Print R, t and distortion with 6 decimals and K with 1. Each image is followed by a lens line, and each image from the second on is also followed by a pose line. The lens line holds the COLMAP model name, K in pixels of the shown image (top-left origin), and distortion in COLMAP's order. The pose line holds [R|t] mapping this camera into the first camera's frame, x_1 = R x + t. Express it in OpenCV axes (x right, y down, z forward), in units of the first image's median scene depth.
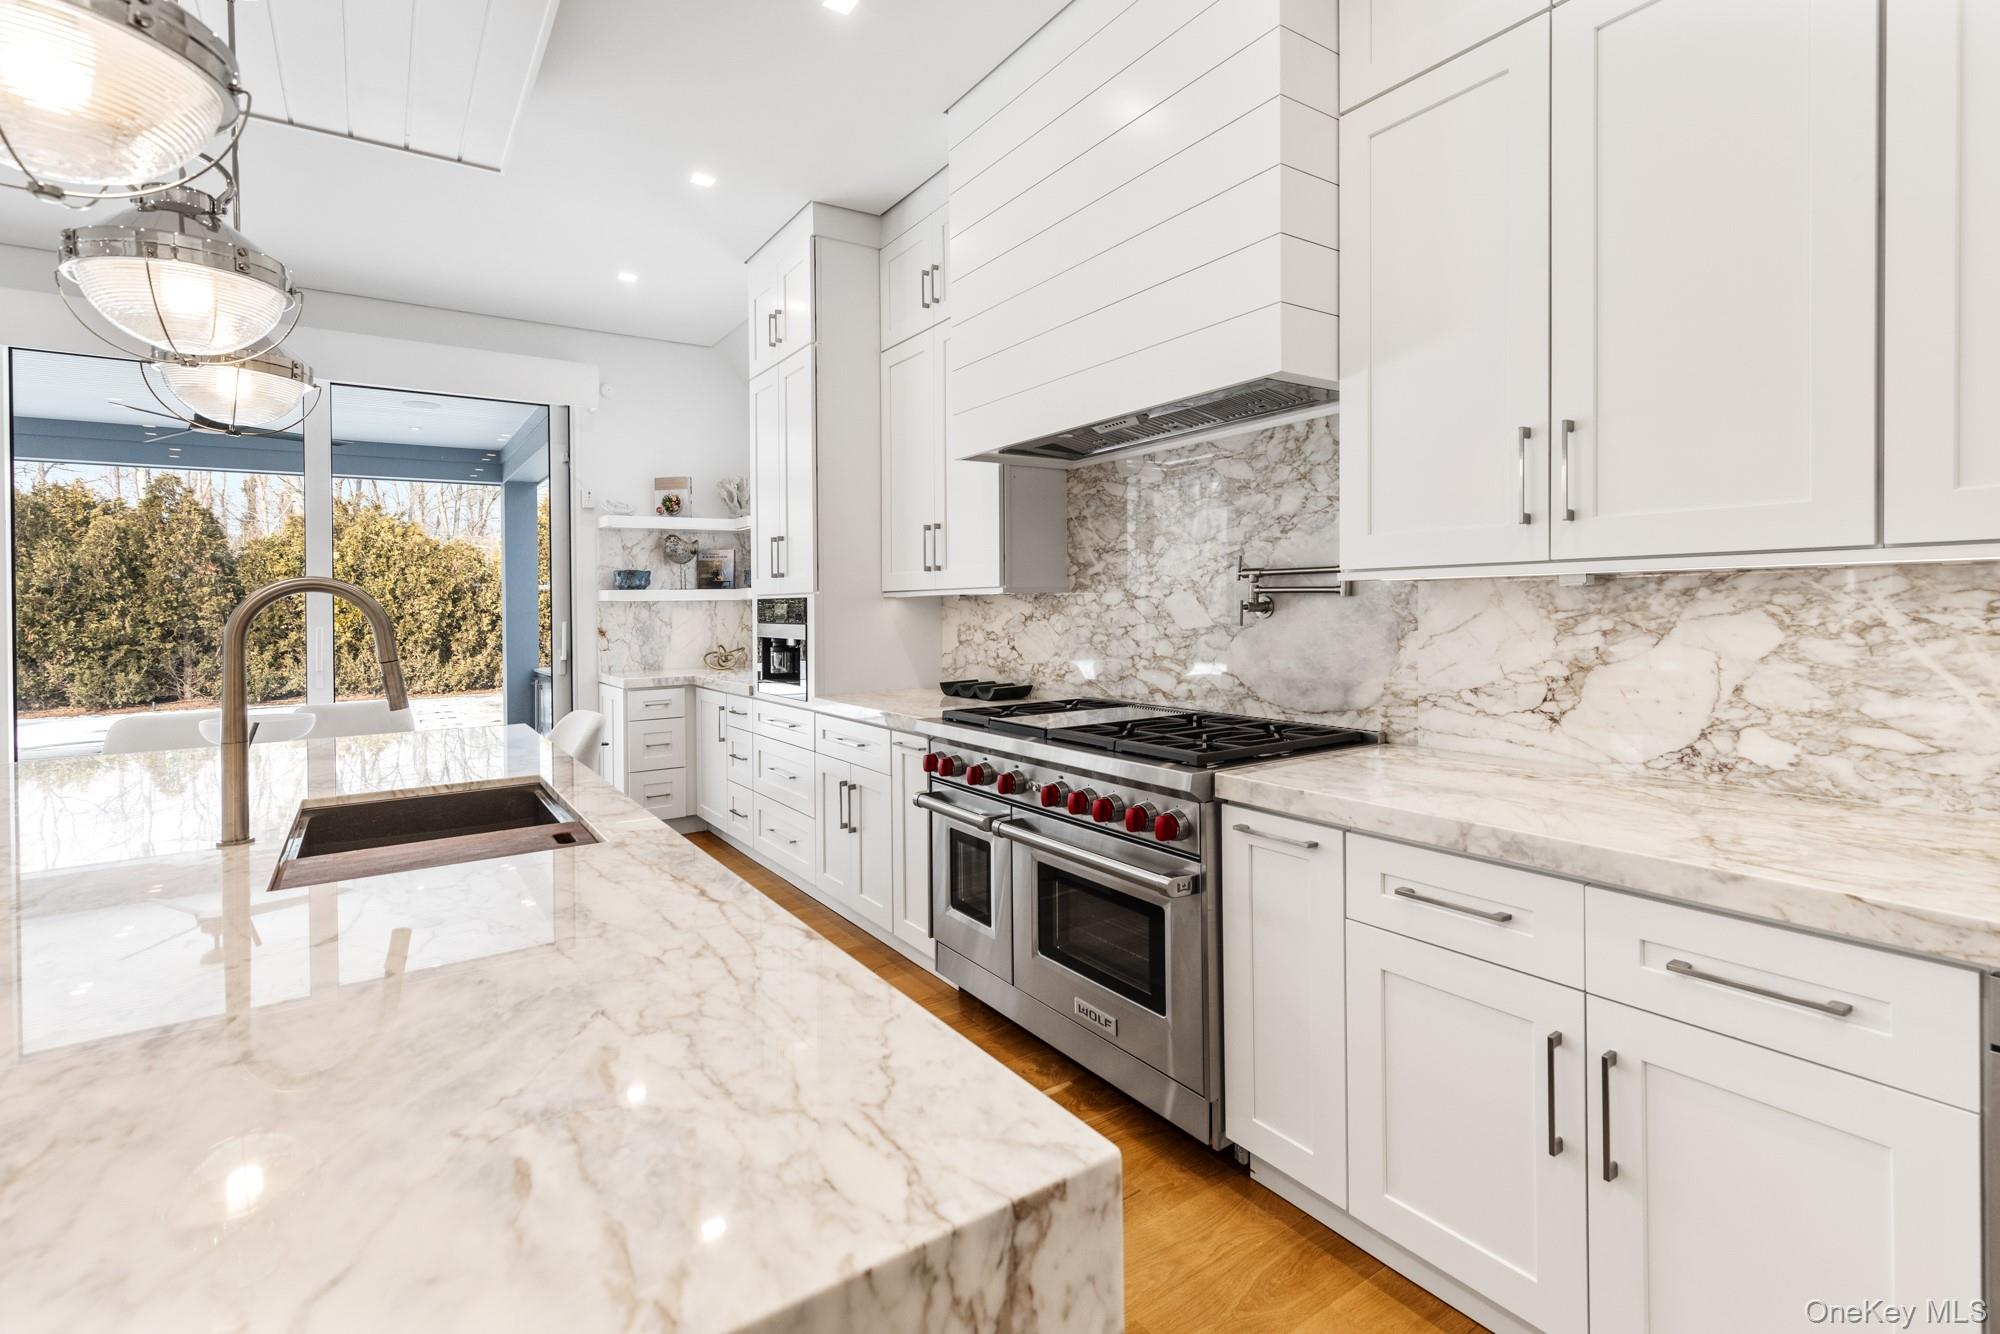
lens RADIAL K [[940.0, 0, 921.7], [0, 940.0, 612.9], [0, 0, 1]] dist [0.012022, -0.002907]
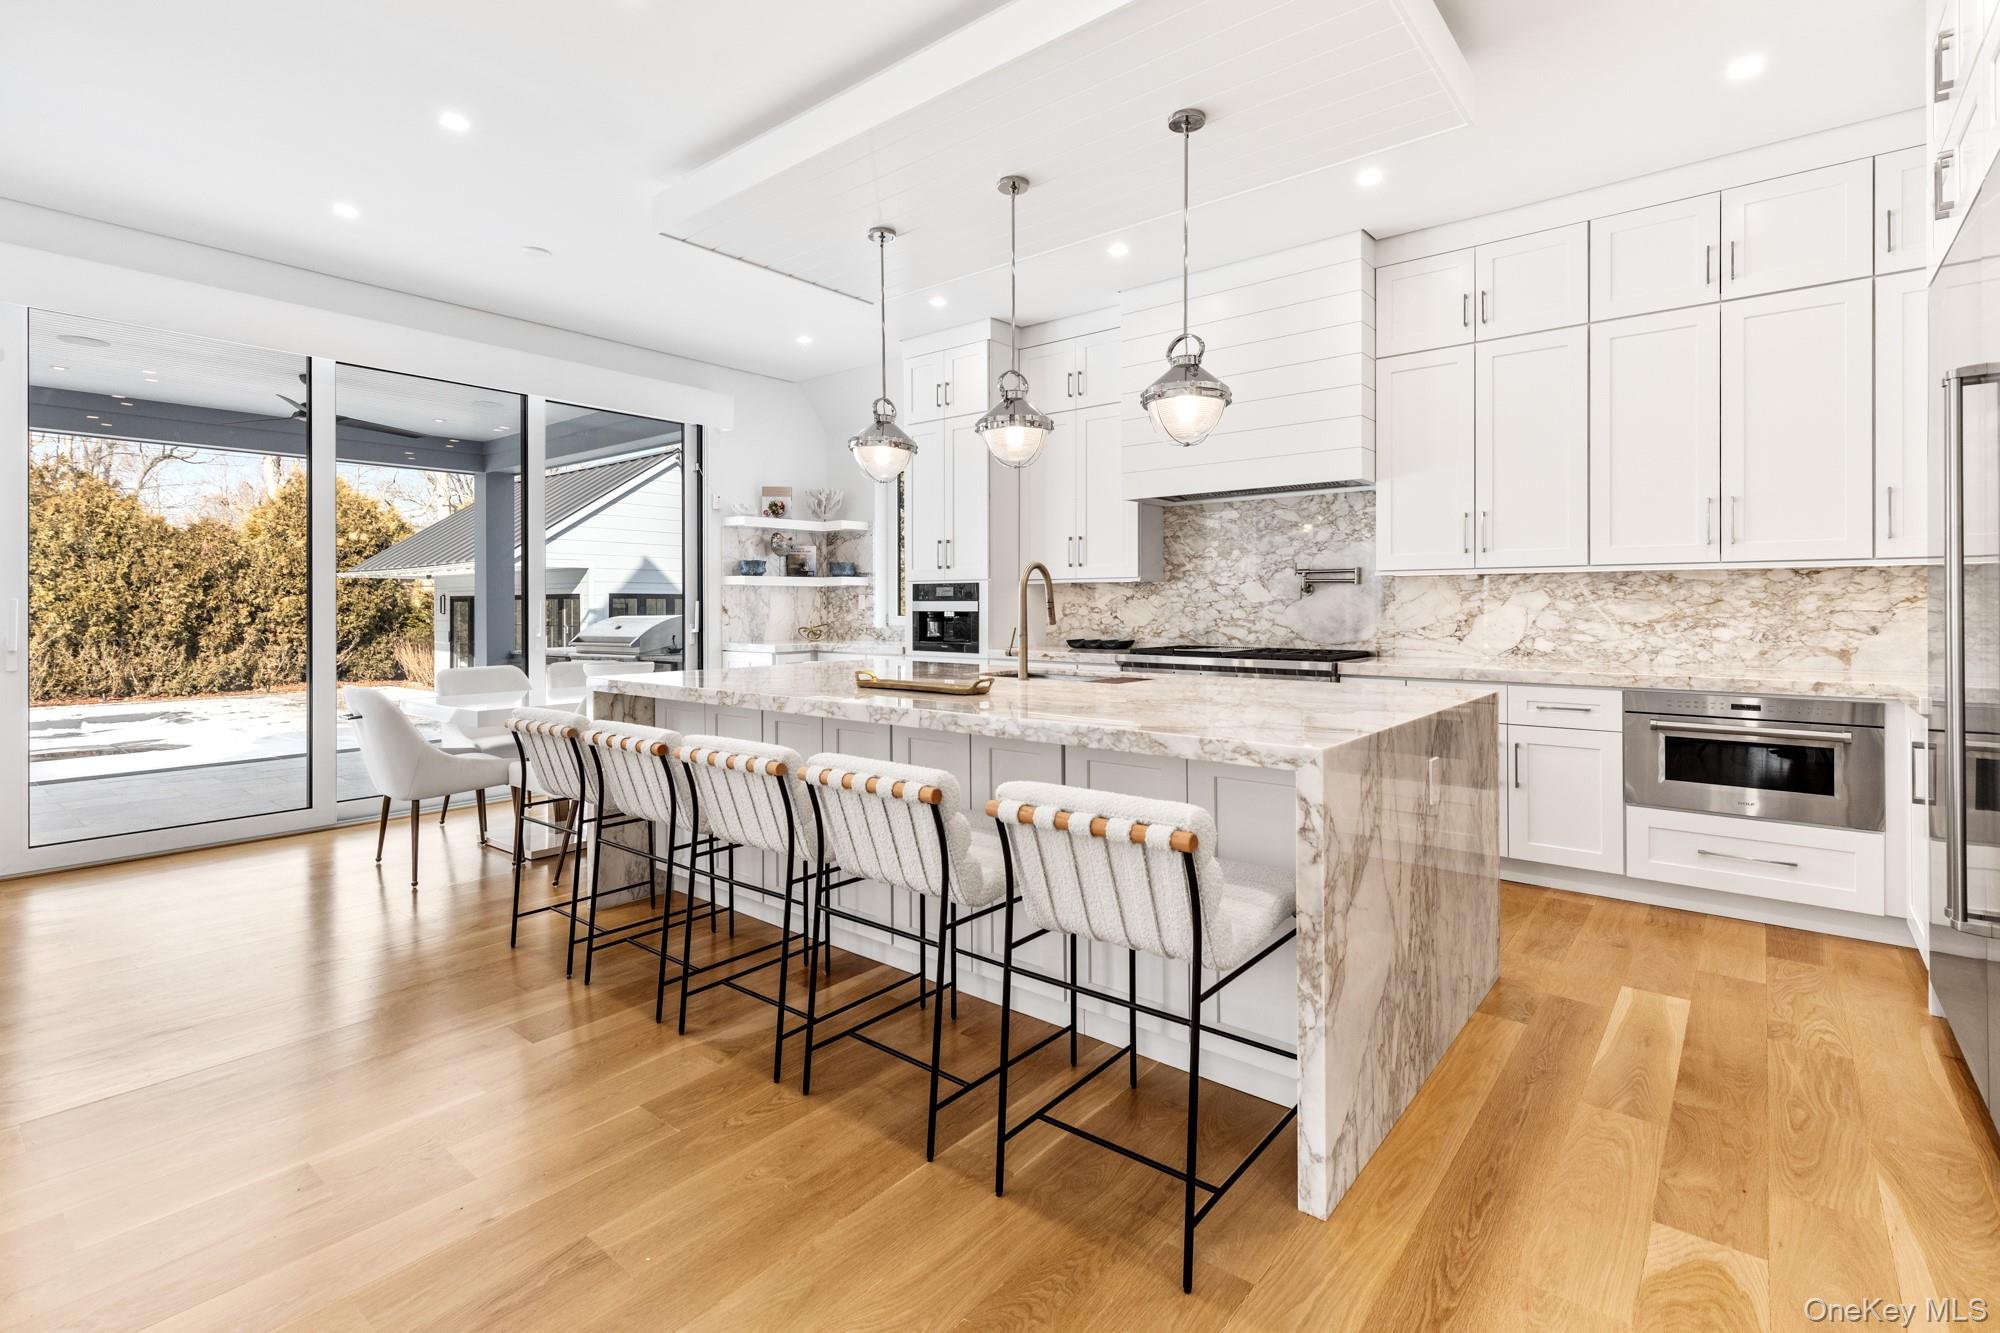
lens RADIAL K [[940.0, 0, 986.8], [0, 940.0, 610.8], [0, 0, 1]] dist [0.012022, -0.002907]
pose [[0.950871, 0.011779, 0.309364, -0.658407], [-0.010417, 0.999927, -0.006051, 0.042683], [-0.309413, 0.002531, 0.950924, -0.471607]]
